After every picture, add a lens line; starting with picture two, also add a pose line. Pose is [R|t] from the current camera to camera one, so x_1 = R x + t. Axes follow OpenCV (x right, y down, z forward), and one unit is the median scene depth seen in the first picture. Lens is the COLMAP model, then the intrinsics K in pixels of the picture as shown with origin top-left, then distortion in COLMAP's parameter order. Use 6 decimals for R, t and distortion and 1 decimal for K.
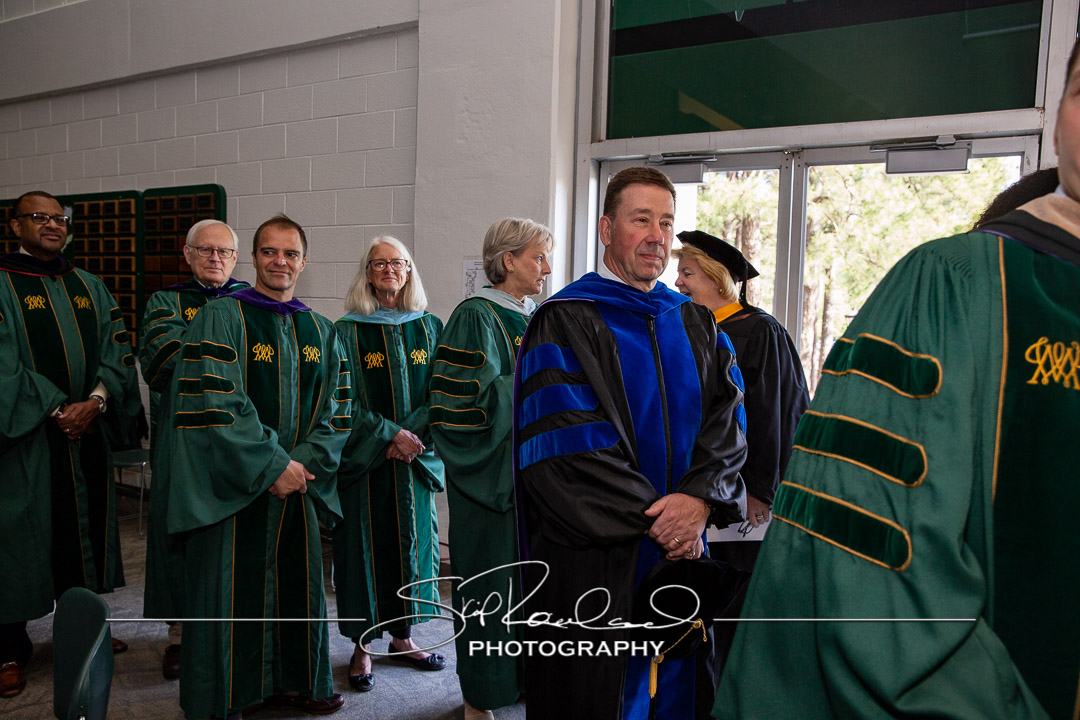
lens RADIAL K [[799.5, 0, 540.0], [0, 799.5, 360.0], [0, 0, 1]] dist [-0.088688, 0.092501]
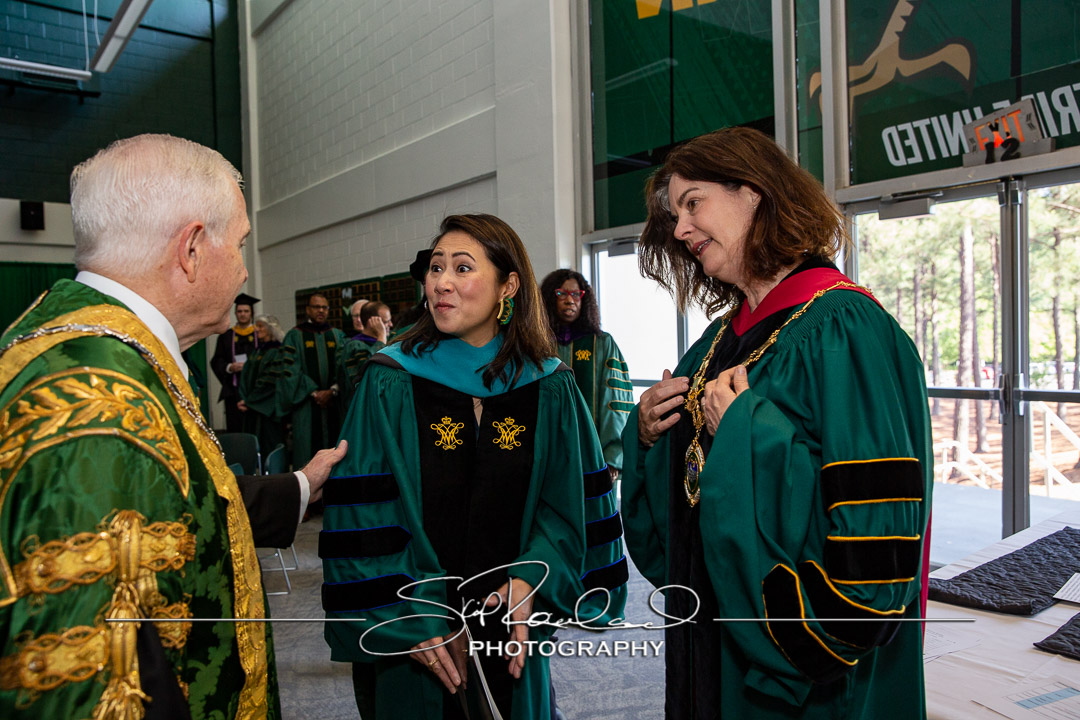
lens RADIAL K [[799.5, 0, 540.0], [0, 799.5, 360.0], [0, 0, 1]] dist [-0.088688, 0.092501]
pose [[0.923138, -0.040920, -0.382286, 0.600244], [0.022683, 0.998385, -0.052092, 0.076033], [0.383800, 0.039417, 0.922575, -0.569537]]
